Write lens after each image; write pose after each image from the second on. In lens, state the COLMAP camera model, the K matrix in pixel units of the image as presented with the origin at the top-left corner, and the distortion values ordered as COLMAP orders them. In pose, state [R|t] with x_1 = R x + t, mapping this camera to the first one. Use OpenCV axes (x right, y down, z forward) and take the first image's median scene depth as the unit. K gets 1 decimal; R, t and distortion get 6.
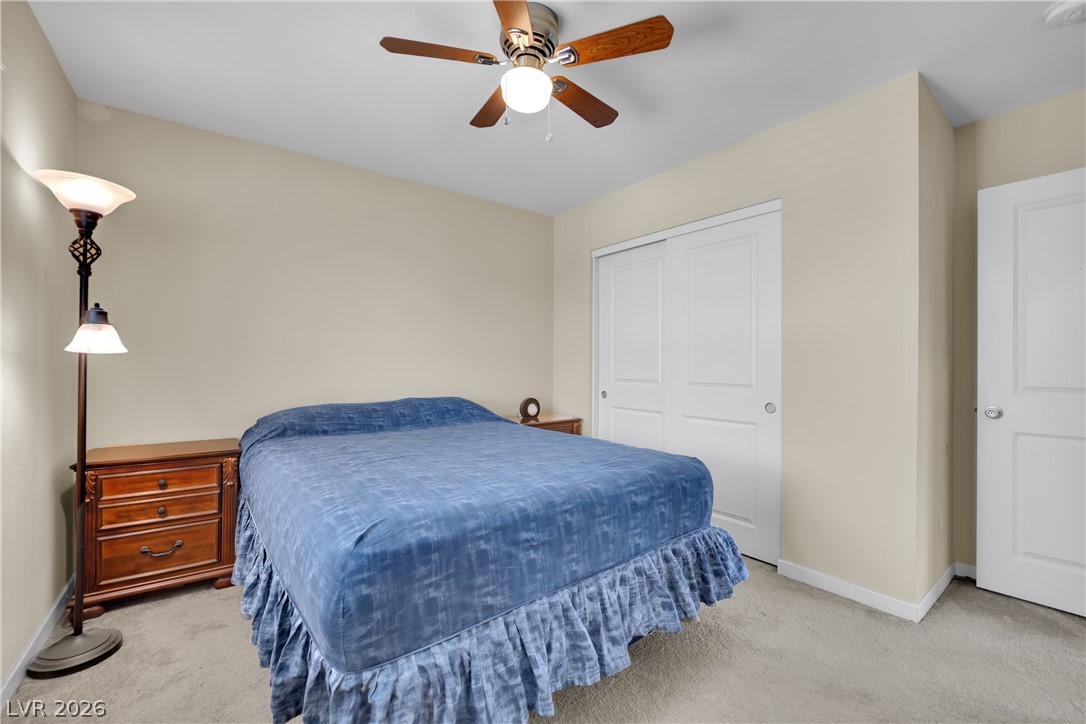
lens RADIAL K [[445.5, 0, 535.9], [0, 445.5, 363.2], [0, 0, 1]] dist [-0.013695, -0.000115]
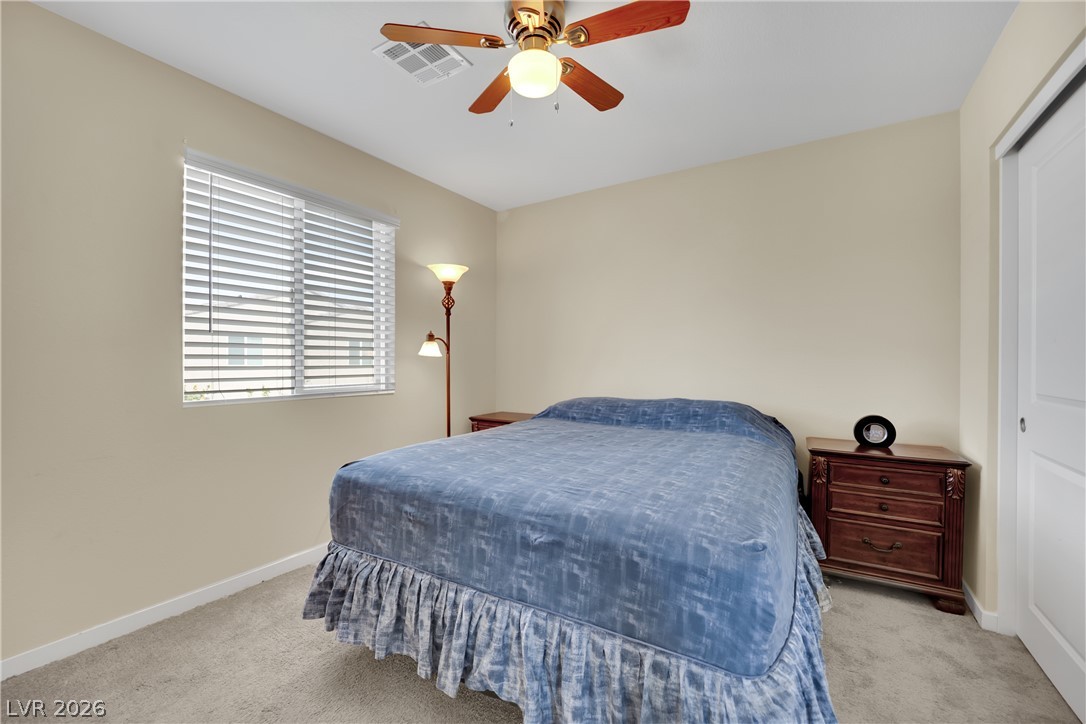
lens RADIAL K [[445.5, 0, 535.9], [0, 445.5, 363.2], [0, 0, 1]] dist [-0.013695, -0.000115]
pose [[0.347394, 0.001164, -0.937718, 0.912125], [-0.000253, 0.999999, 0.001148, 0.003911], [0.937719, -0.000162, 0.347394, 0.697712]]
